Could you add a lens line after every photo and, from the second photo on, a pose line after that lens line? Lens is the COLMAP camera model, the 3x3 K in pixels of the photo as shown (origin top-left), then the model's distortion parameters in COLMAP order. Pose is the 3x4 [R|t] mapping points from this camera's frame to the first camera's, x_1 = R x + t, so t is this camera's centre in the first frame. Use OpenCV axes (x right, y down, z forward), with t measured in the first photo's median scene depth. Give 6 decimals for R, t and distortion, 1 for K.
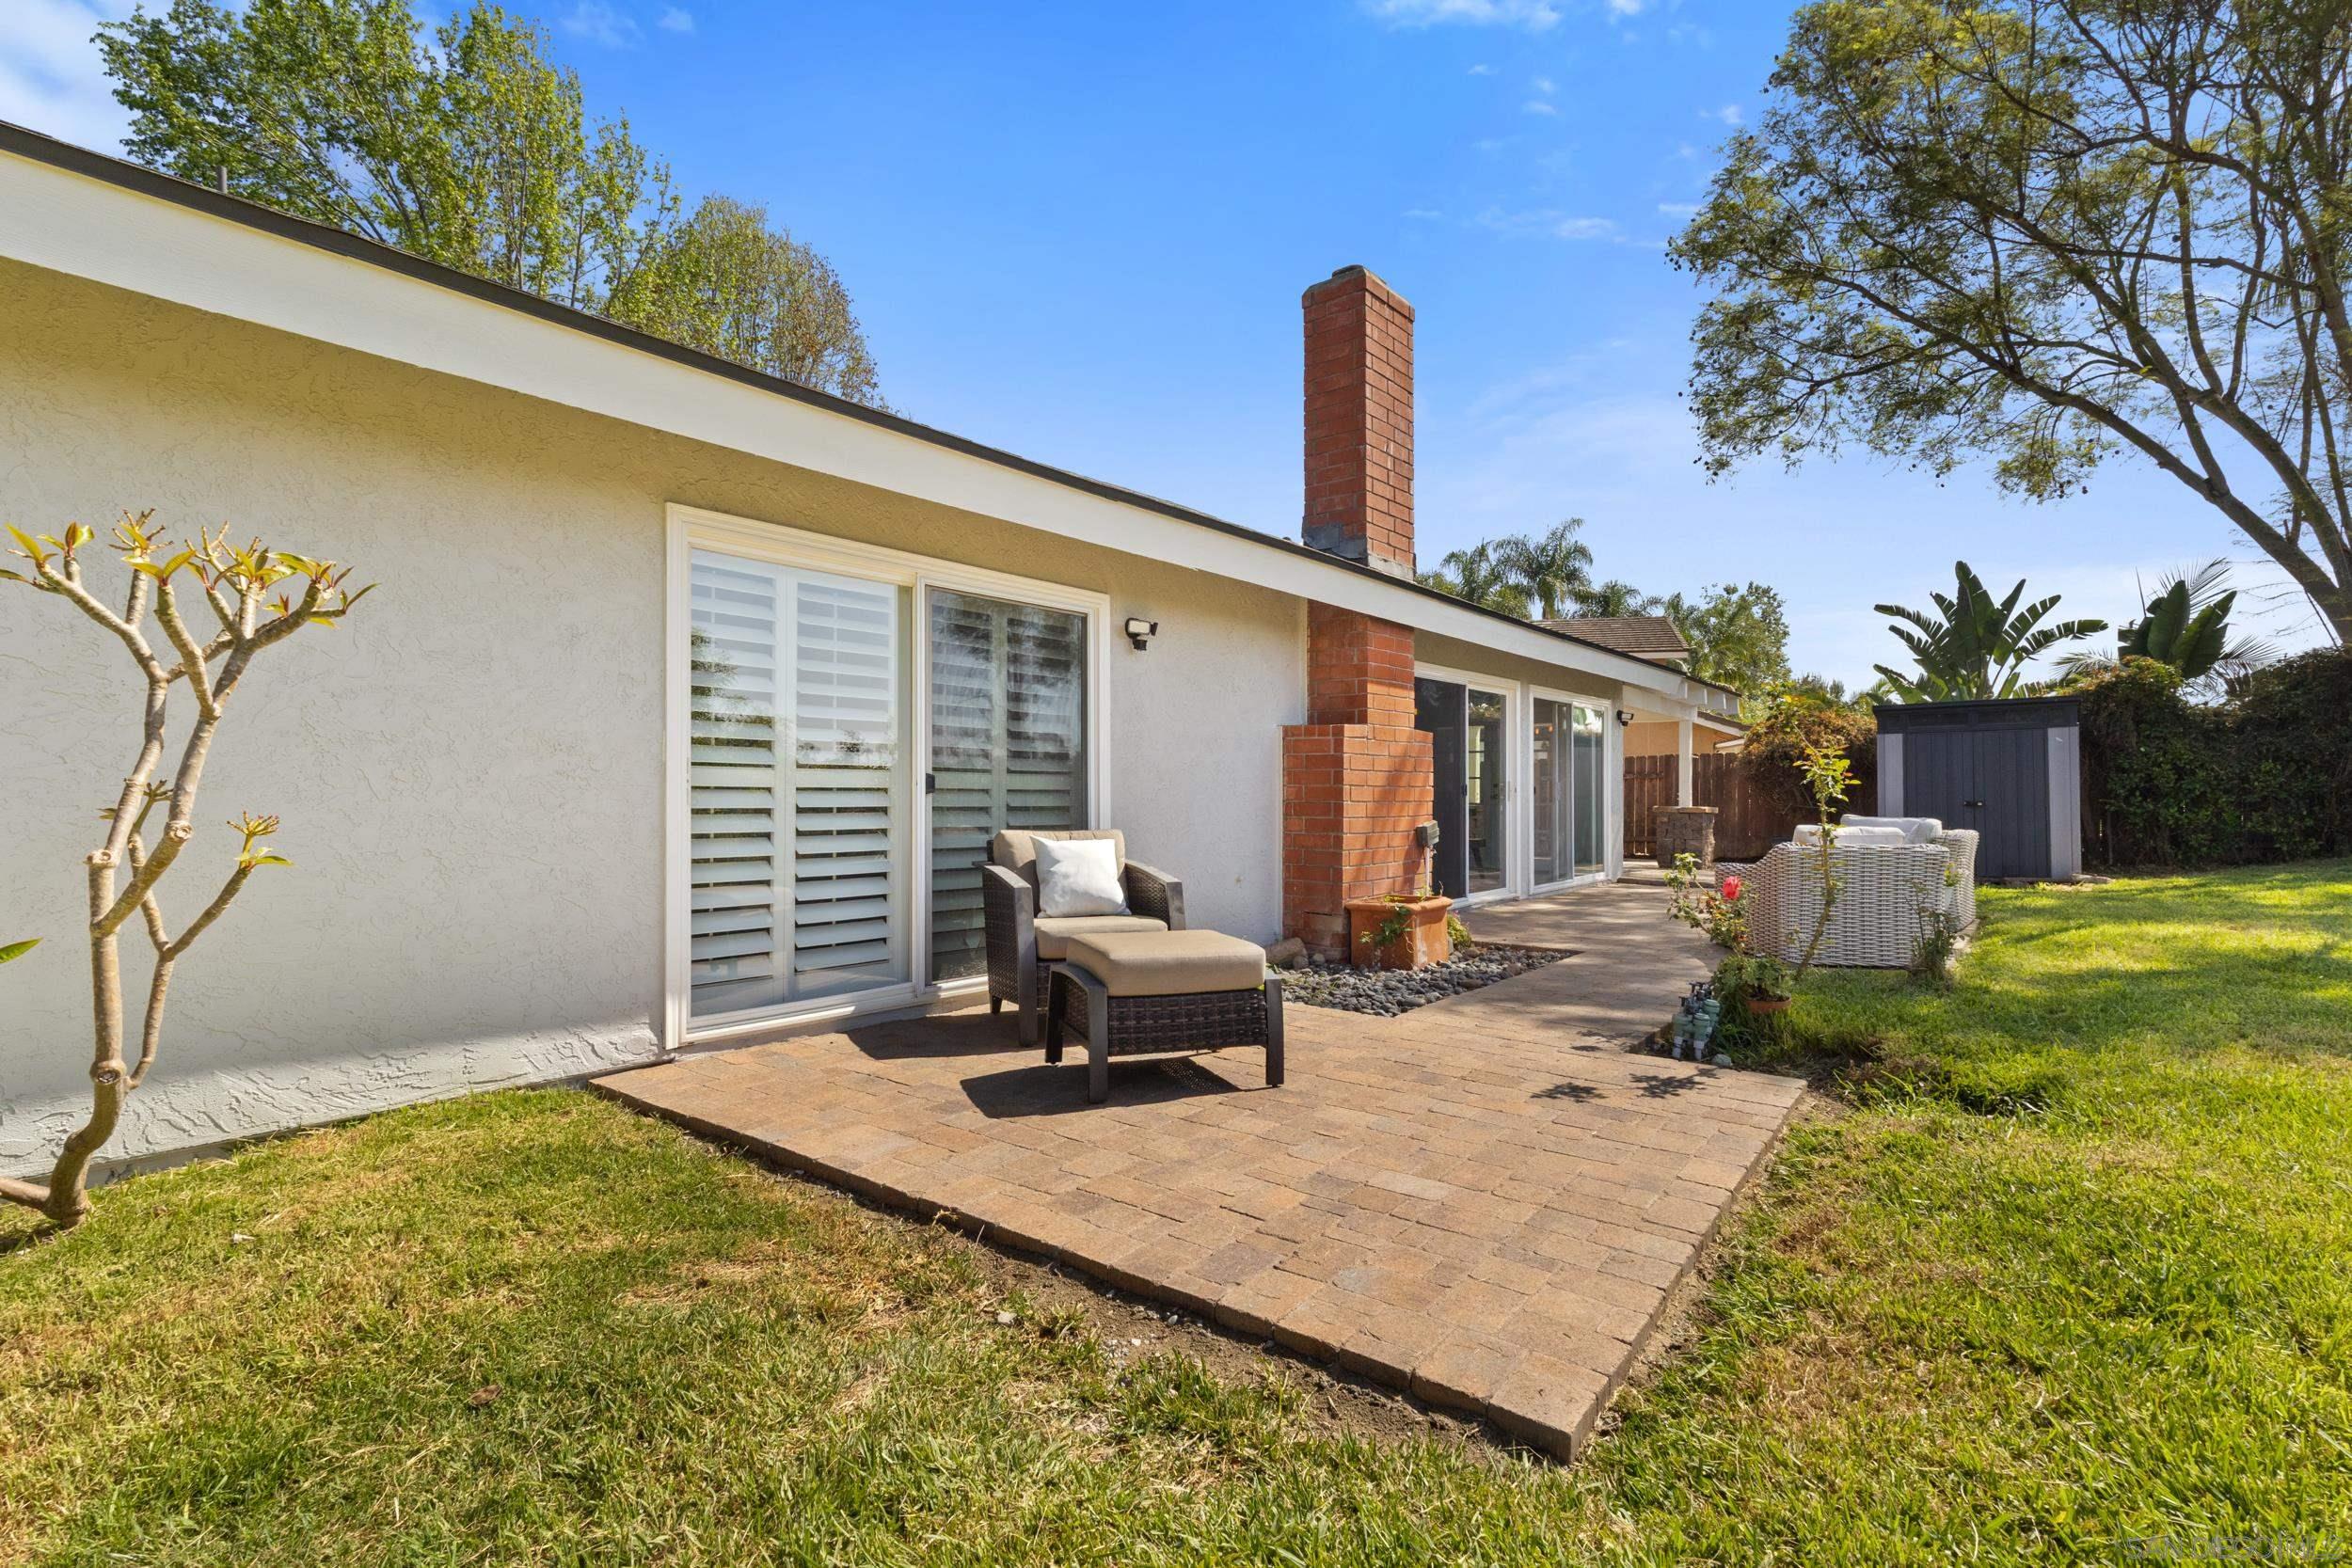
lens RADIAL K [[1089.6, 0, 1182.9], [0, 1089.6, 794.5], [0, 0, 1]] dist [0.002720, 0.002243]
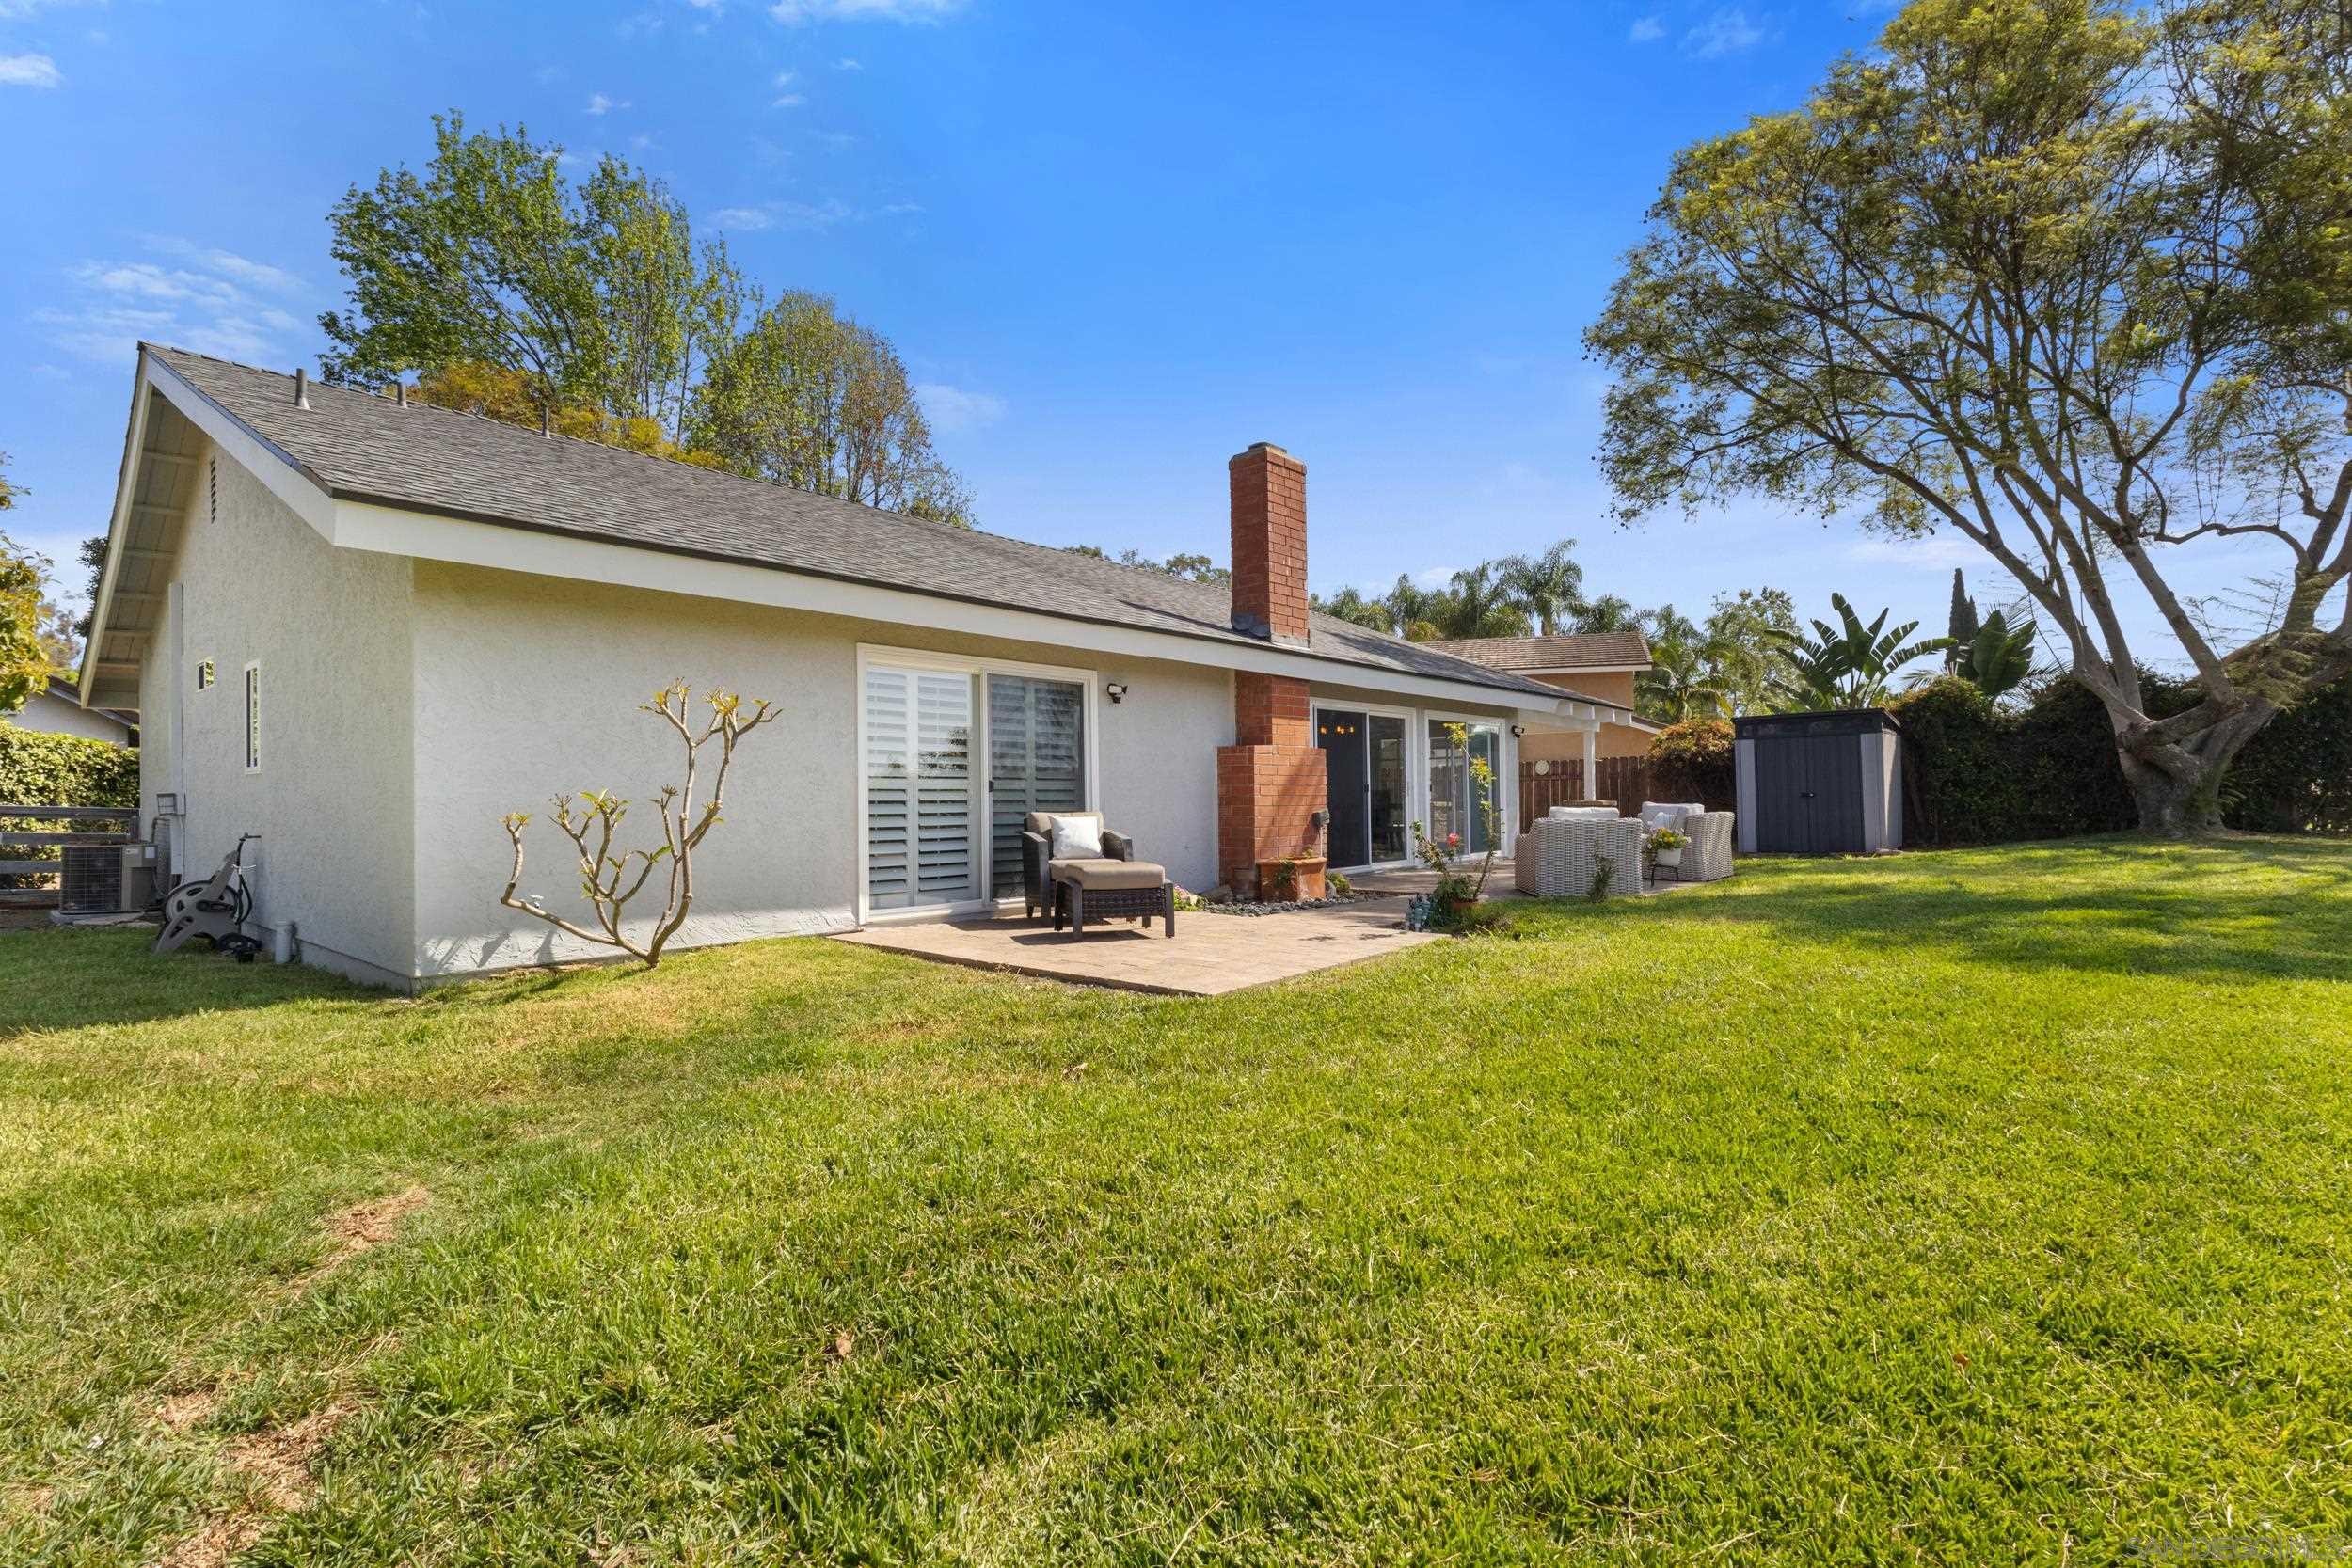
lens RADIAL K [[1089.6, 0, 1170.9], [0, 1089.6, 792.0], [0, 0, 1]] dist [0.002720, 0.002243]
pose [[0.998510, -0.014714, -0.052546, 0.084988], [0.014185, 0.999845, -0.010424, 0.012280], [0.052691, 0.009663, 0.998564, -0.420939]]
